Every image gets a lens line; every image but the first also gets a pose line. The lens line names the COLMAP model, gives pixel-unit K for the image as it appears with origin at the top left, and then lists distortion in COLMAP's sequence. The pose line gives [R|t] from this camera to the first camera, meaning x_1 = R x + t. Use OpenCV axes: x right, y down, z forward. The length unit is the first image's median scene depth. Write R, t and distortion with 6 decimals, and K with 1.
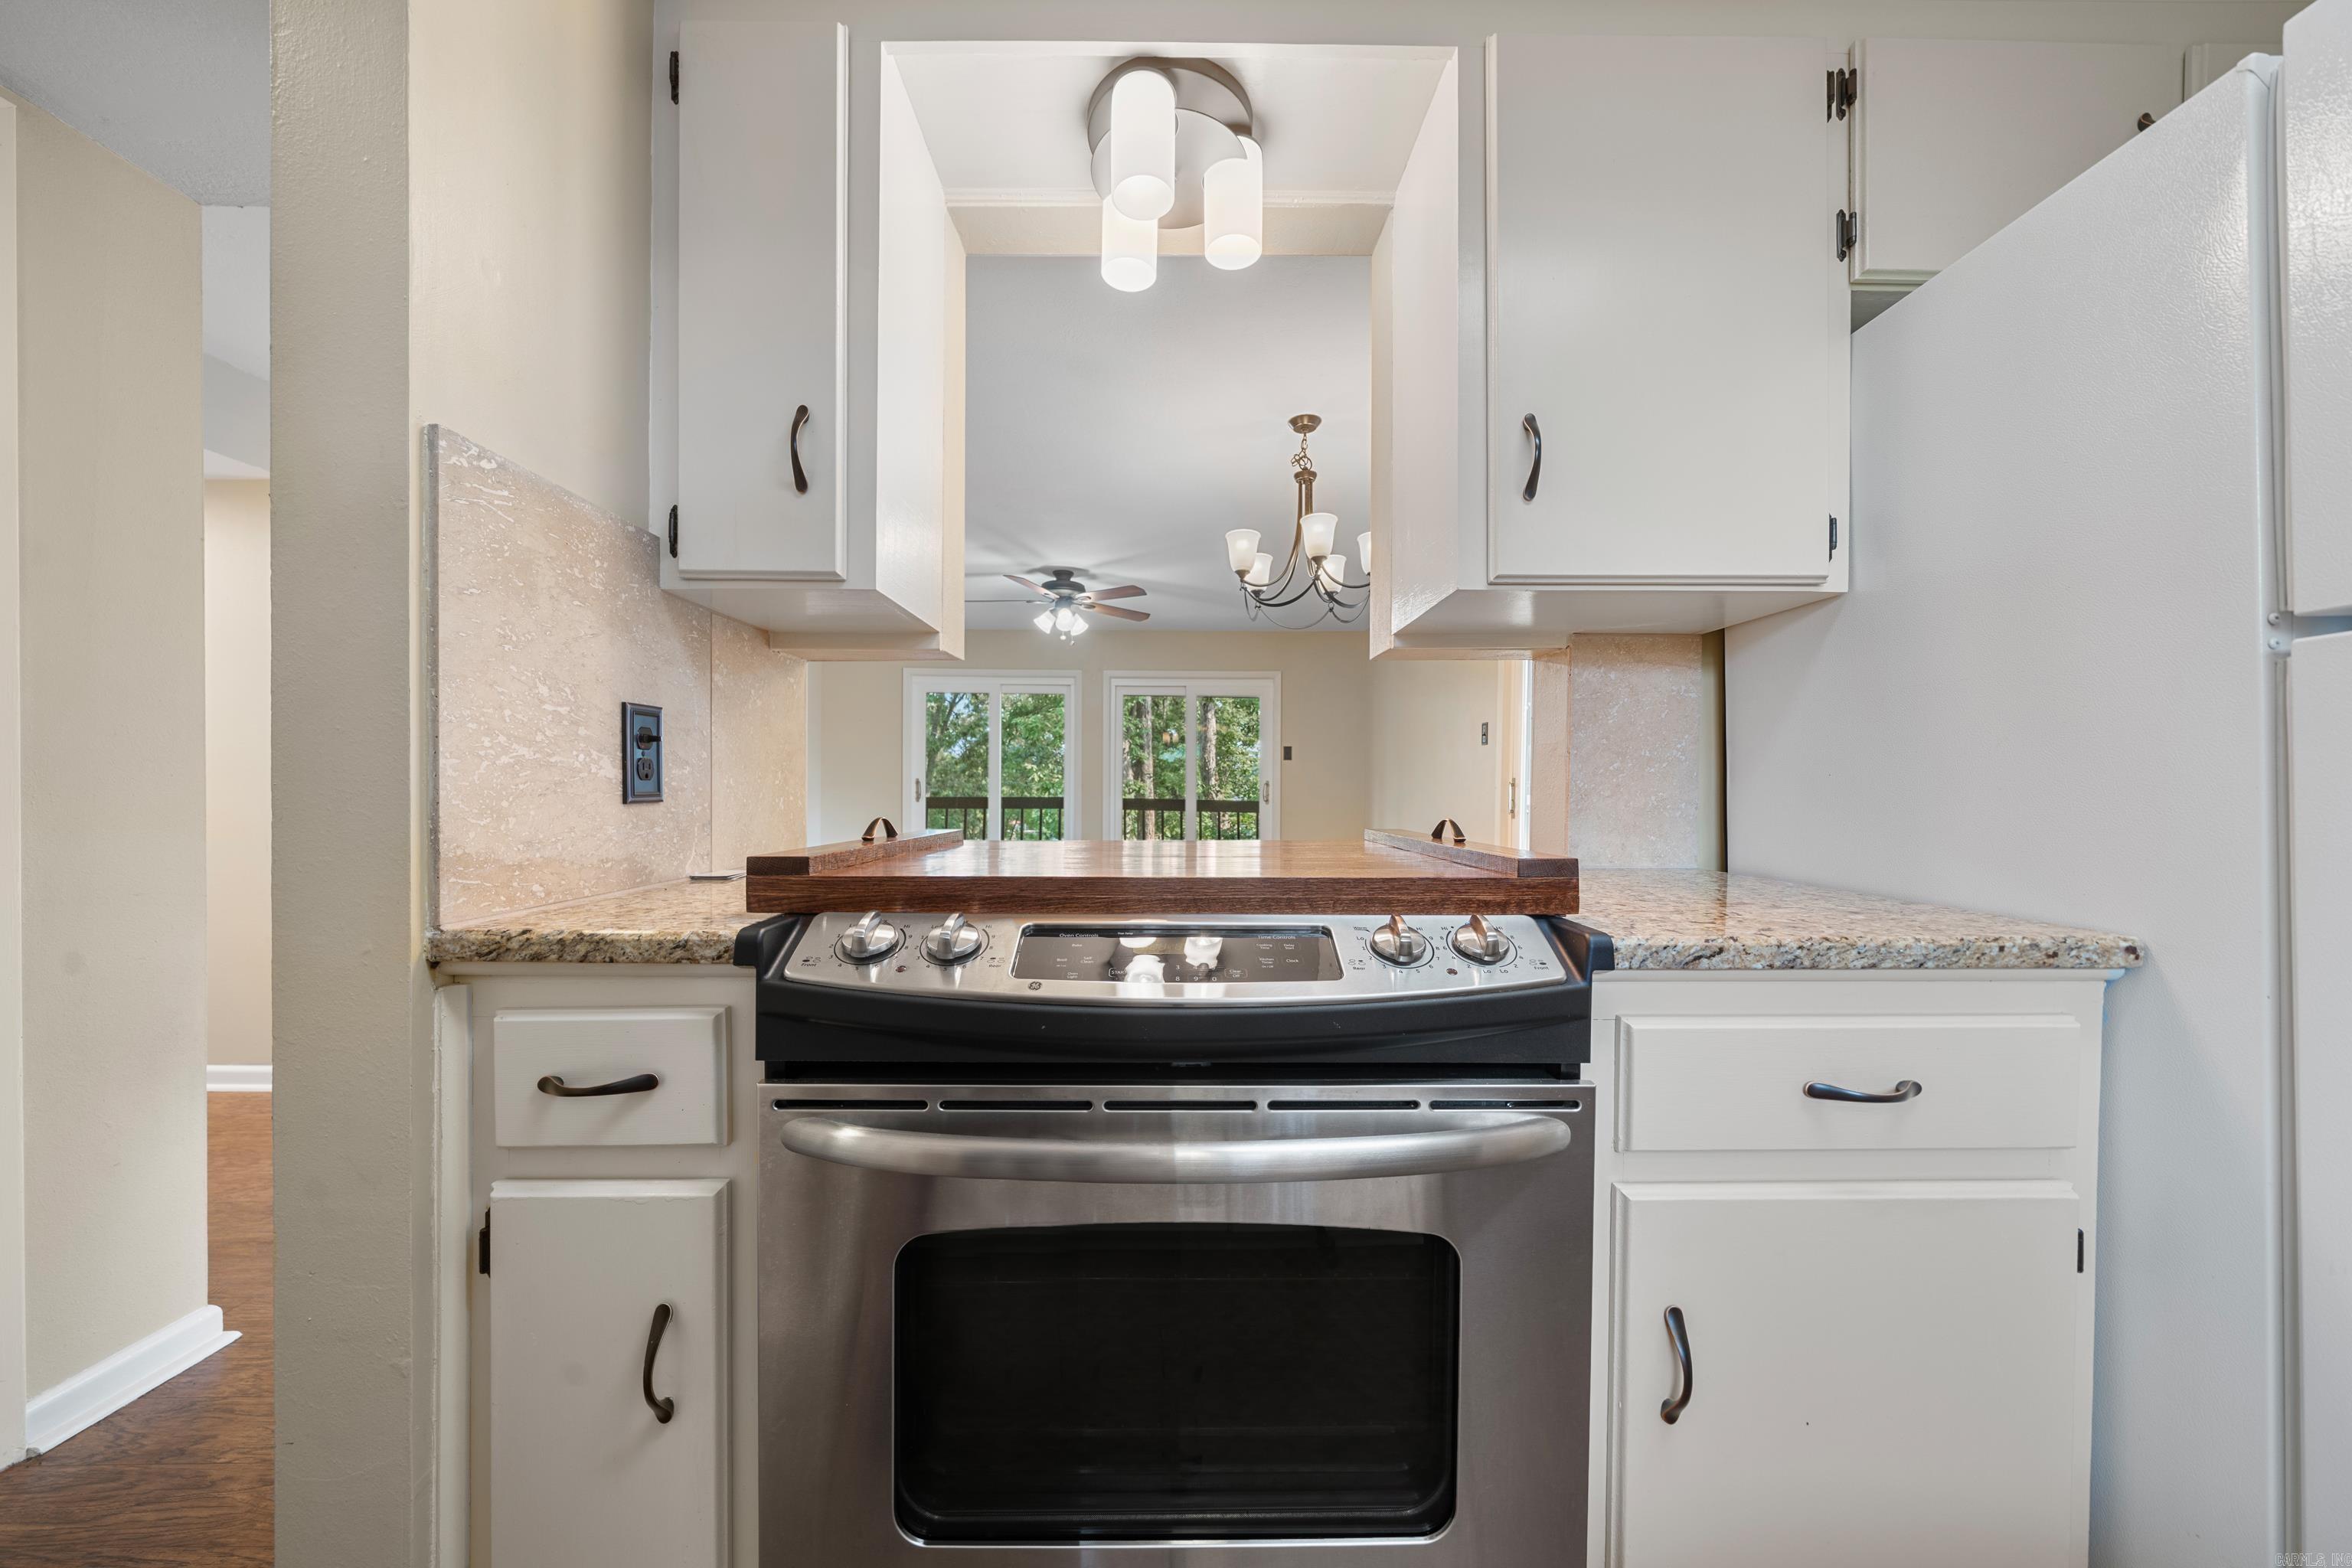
lens RADIAL K [[803.5, 0, 1167.6], [0, 803.5, 795.0], [0, 0, 1]] dist [-0.006303, -0.000014]
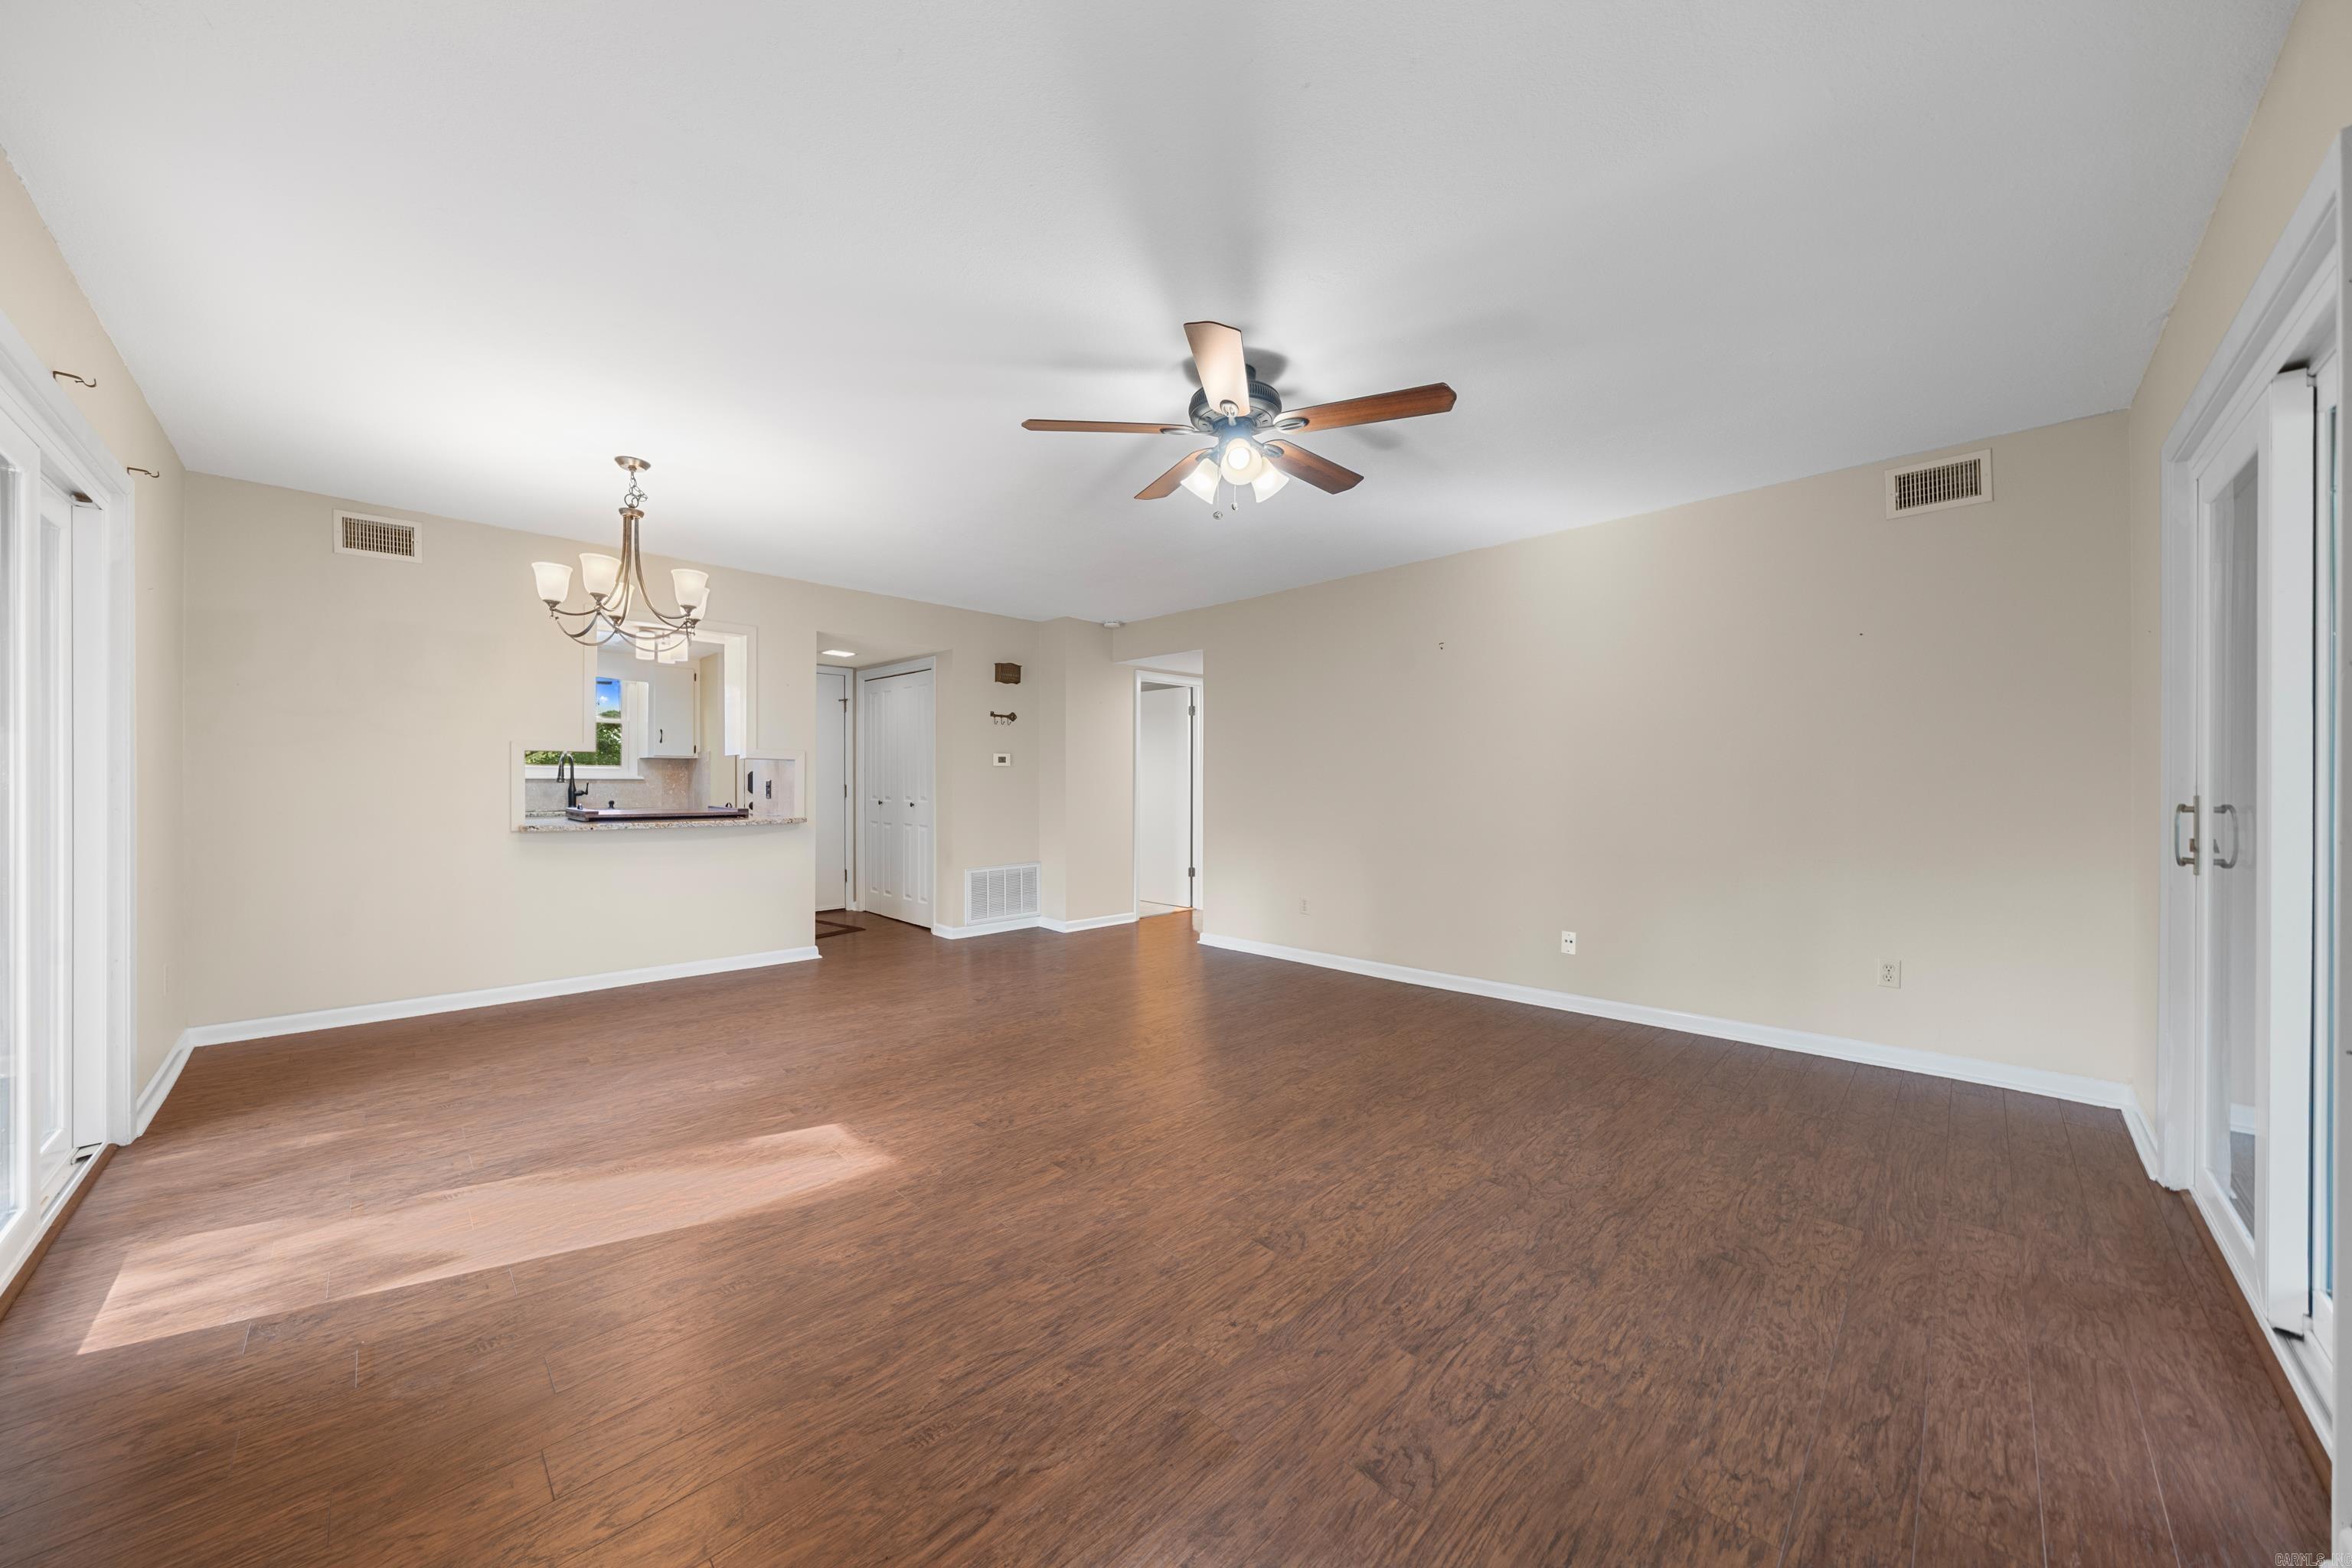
lens RADIAL K [[803.7, 0, 1159.3], [0, 803.7, 778.9], [0, 0, 1]] dist [-0.005315, 0.000161]
pose [[-0.716816, -0.010759, -0.697179, 1.623383], [-0.014496, 0.999895, -0.000526, -0.205470], [0.697112, 0.009730, -0.716896, 8.951477]]
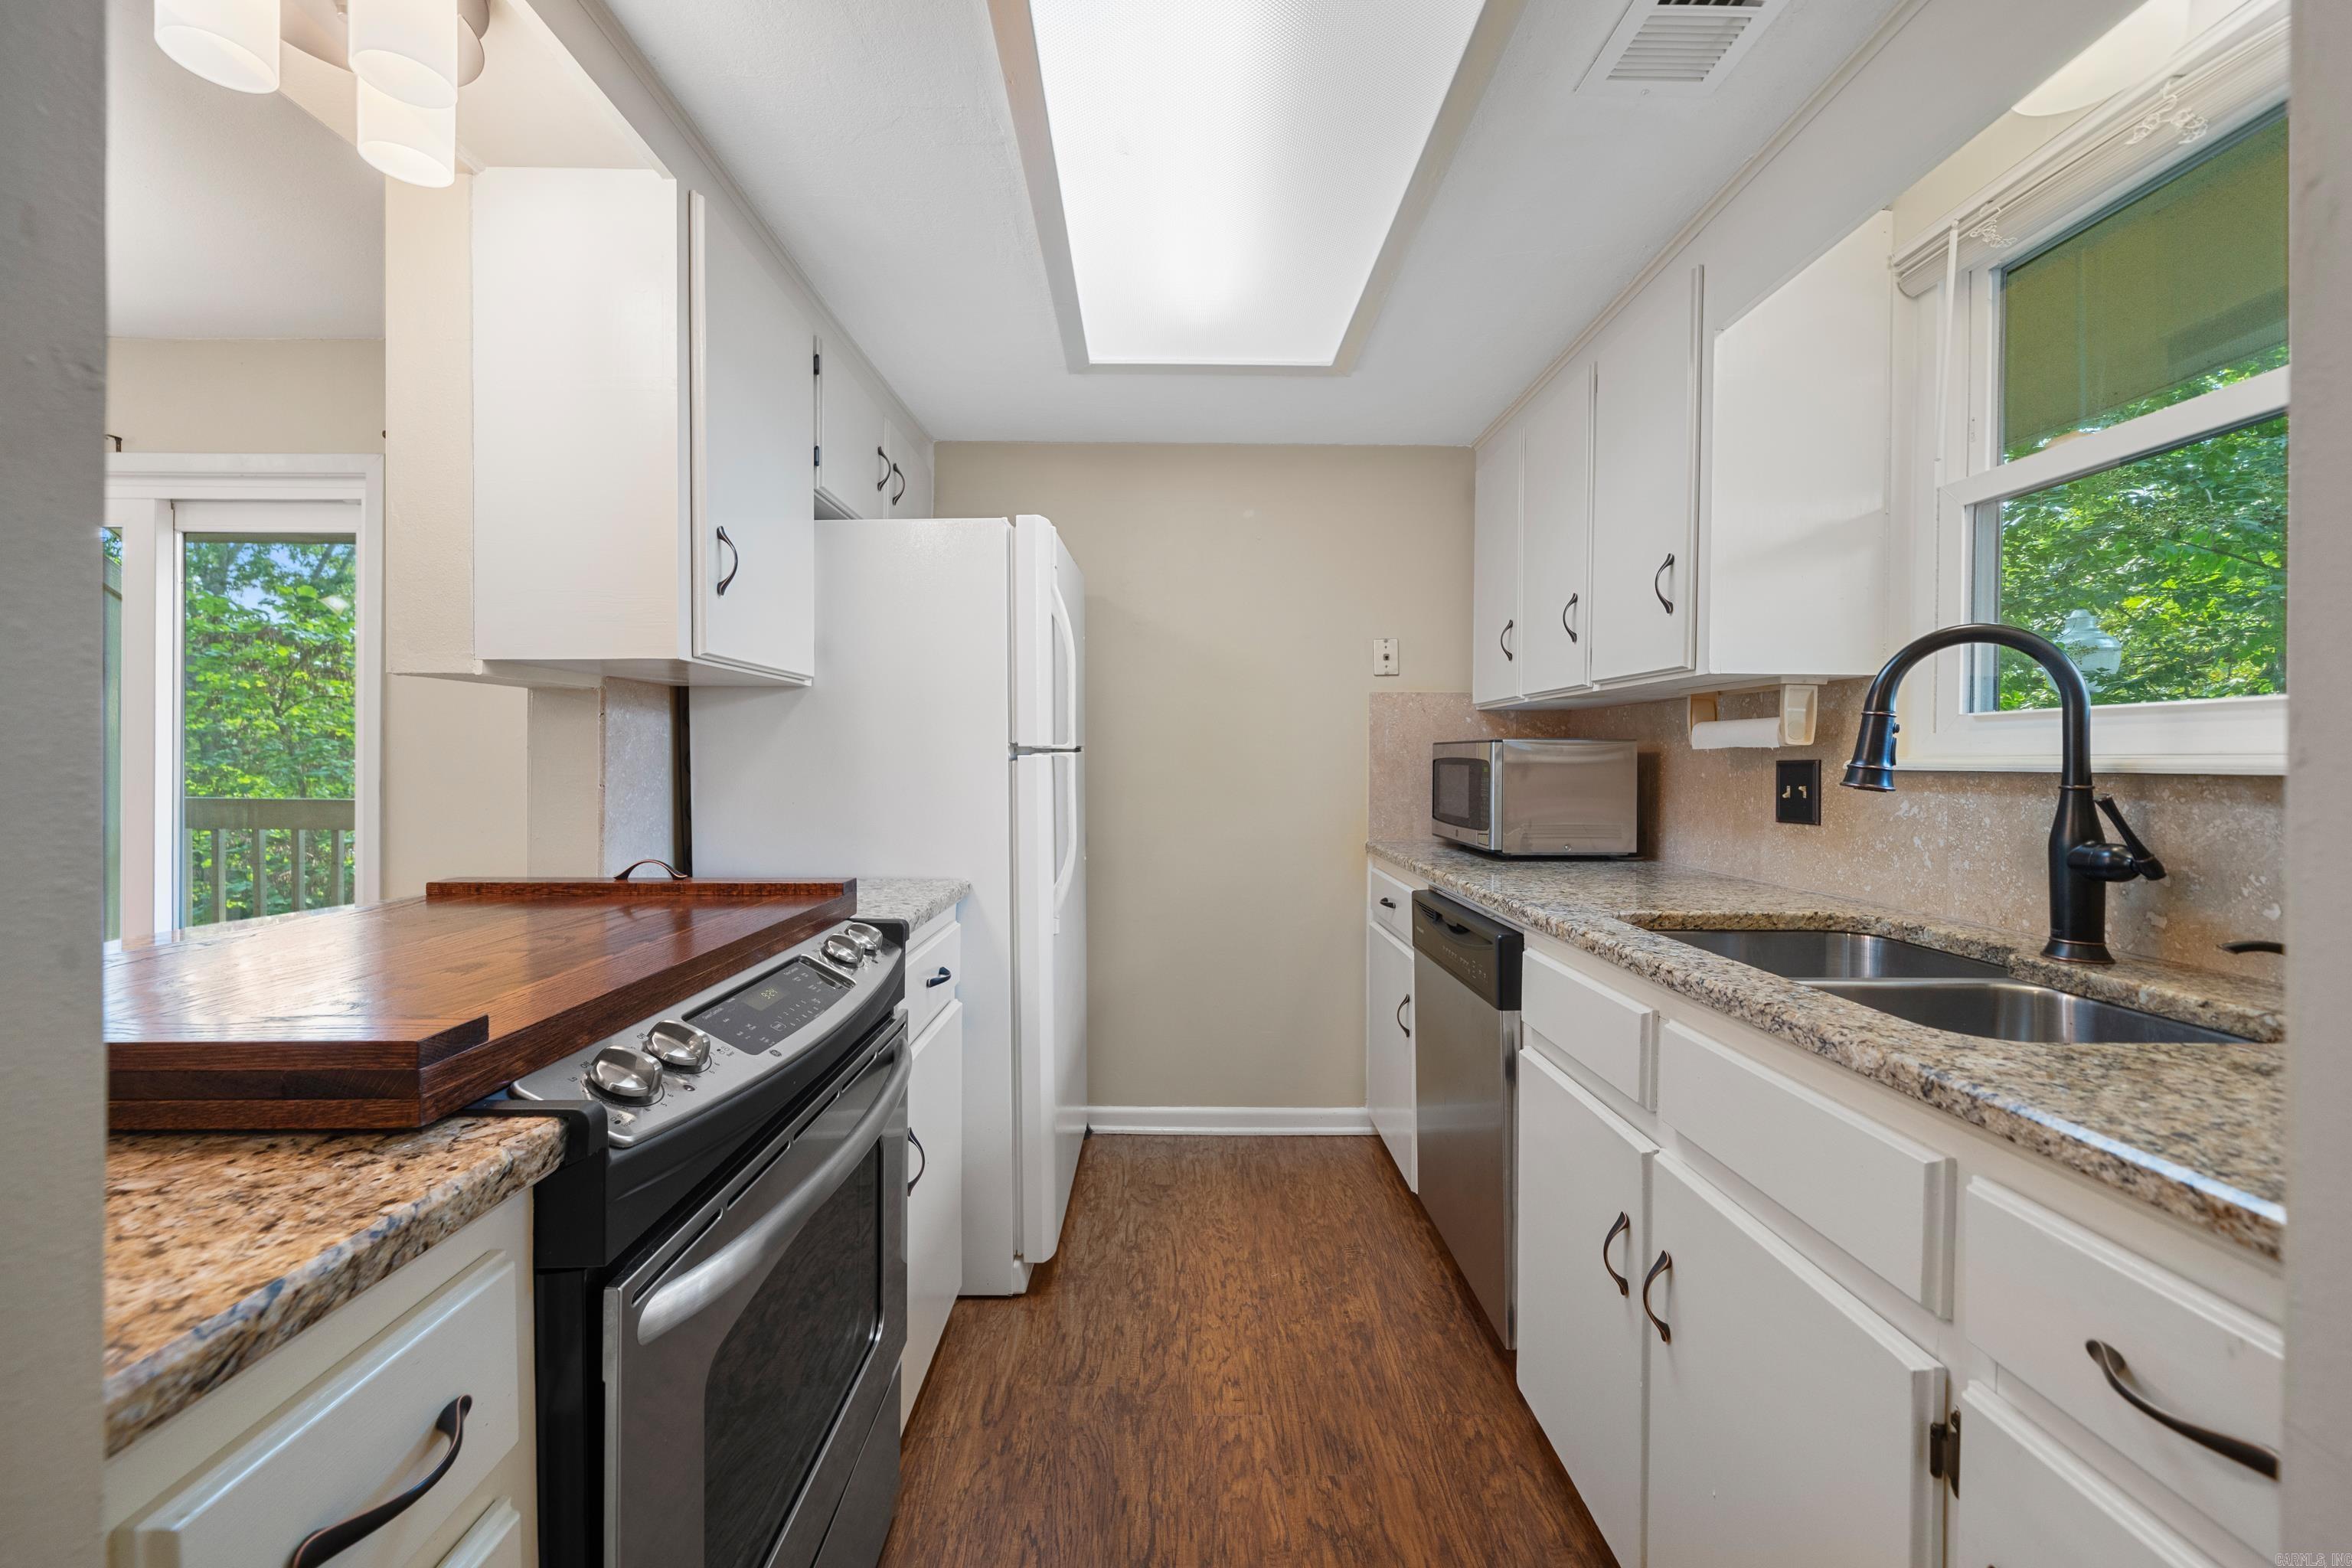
lens RADIAL K [[932.7, 0, 1174.7], [0, 932.7, 771.8], [0, 0, 1]] dist [-0.001145, -0.000096]
pose [[-0.003191, -0.014133, 0.999895, -1.342550], [0.003660, 0.999893, 0.014145, -0.155153], [-0.999988, 0.003705, -0.003139, 0.418058]]
